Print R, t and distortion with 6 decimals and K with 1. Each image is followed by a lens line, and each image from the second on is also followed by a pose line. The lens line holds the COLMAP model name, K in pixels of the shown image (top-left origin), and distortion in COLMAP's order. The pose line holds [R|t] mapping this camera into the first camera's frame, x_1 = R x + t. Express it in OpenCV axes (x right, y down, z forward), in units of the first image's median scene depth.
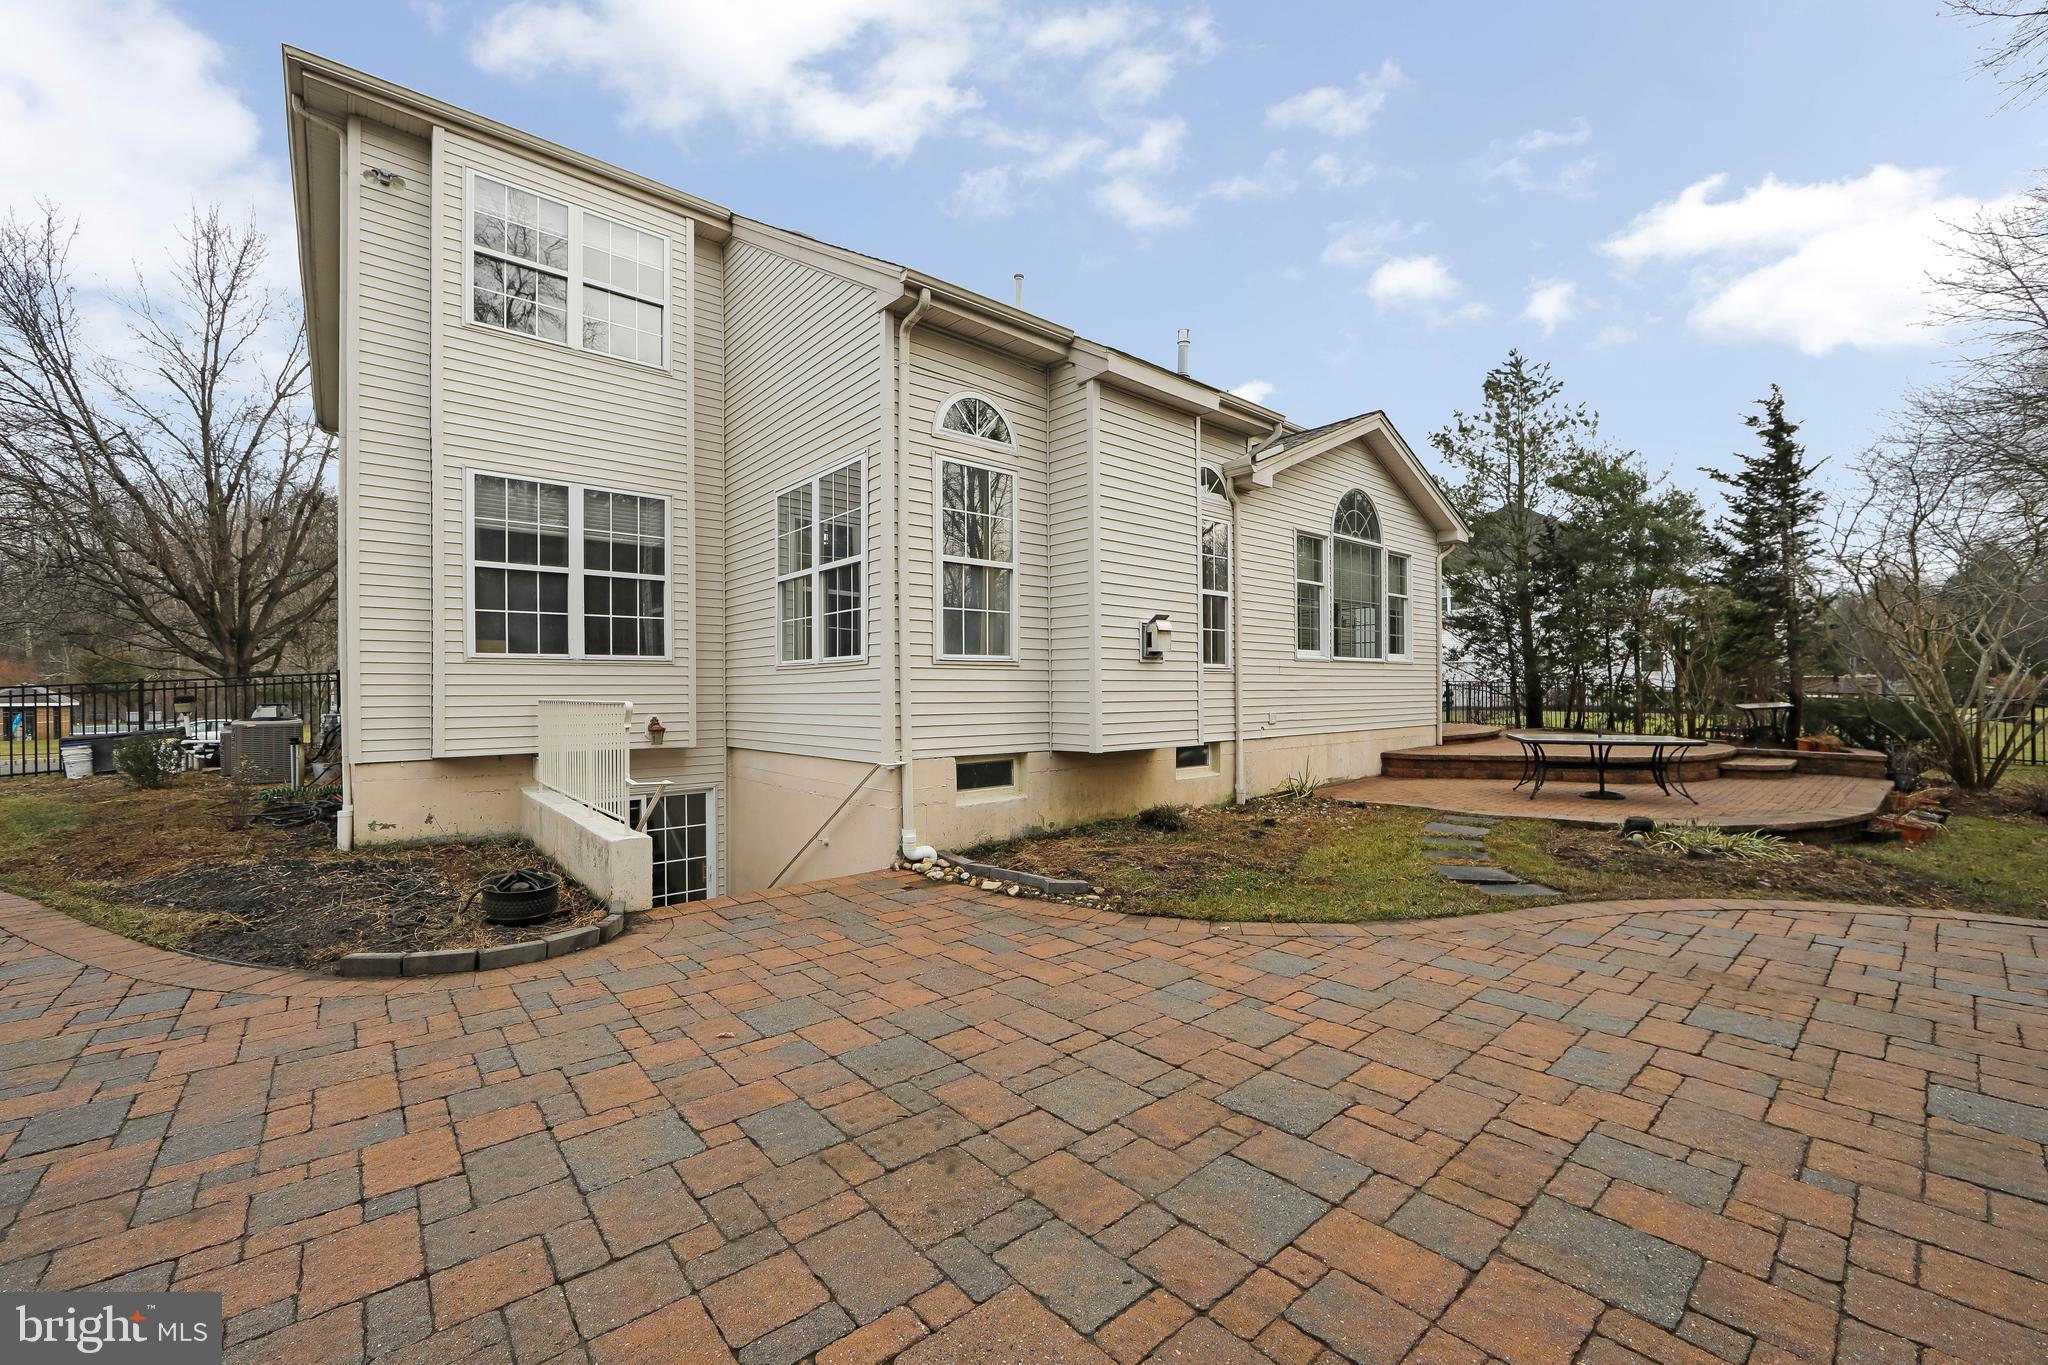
lens RADIAL K [[810.3, 0, 1024.0], [0, 810.3, 682.5], [0, 0, 1]] dist [-0.006727, 0.000119]
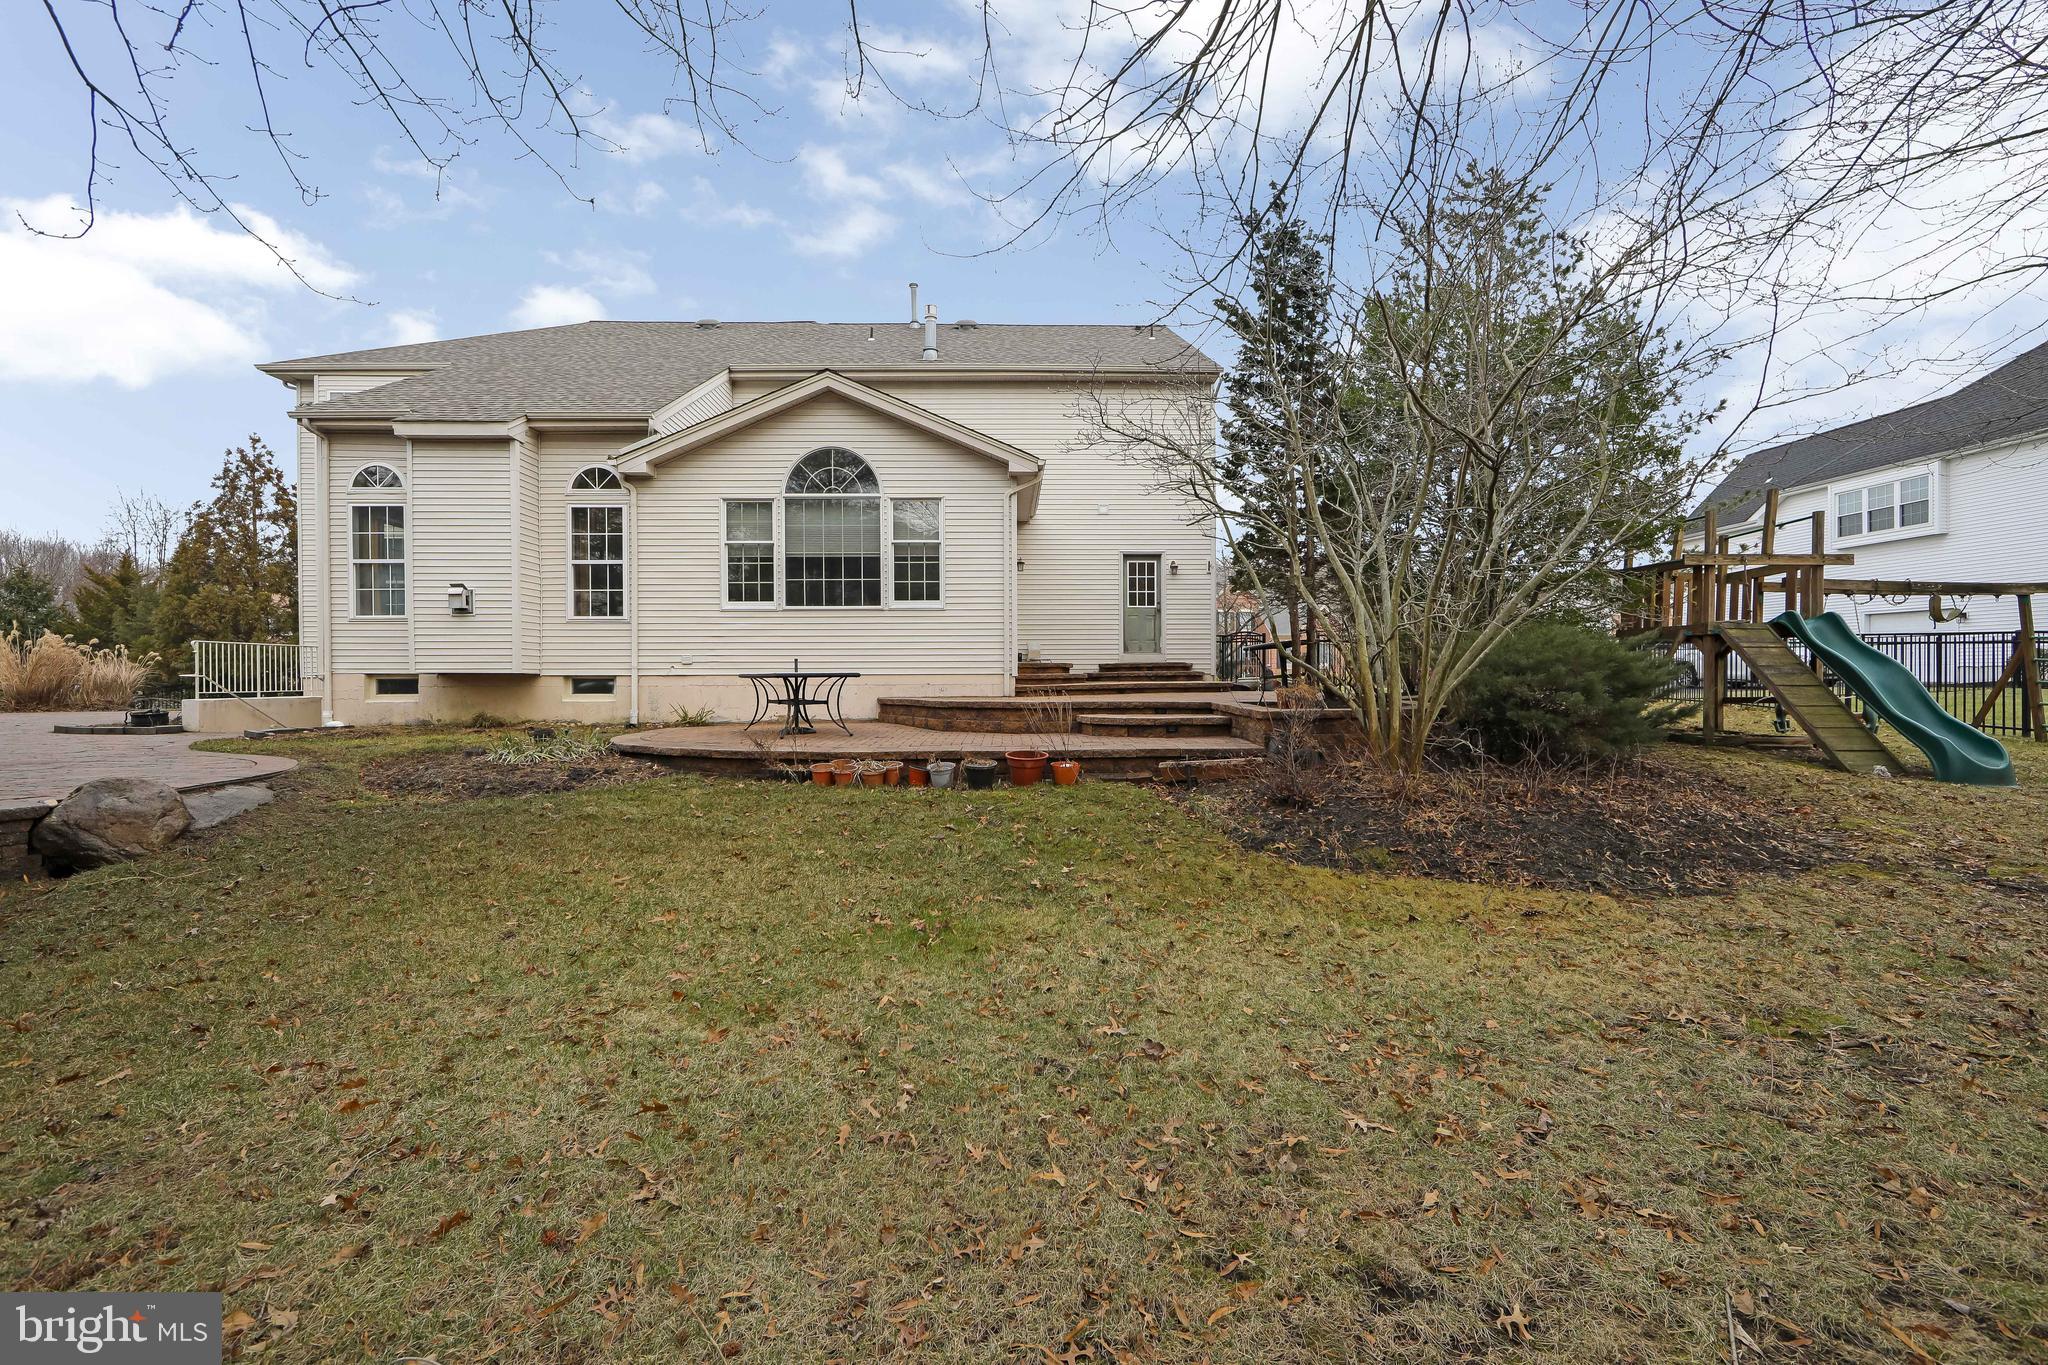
lens RADIAL K [[810.3, 0, 1024.0], [0, 810.3, 682.5], [0, 0, 1]] dist [-0.006727, 0.000119]
pose [[0.772015, 0.006539, -0.635571, 1.634954], [0.006240, 0.999821, 0.017867, 0.067670], [0.635574, -0.017759, 0.771836, 0.426813]]
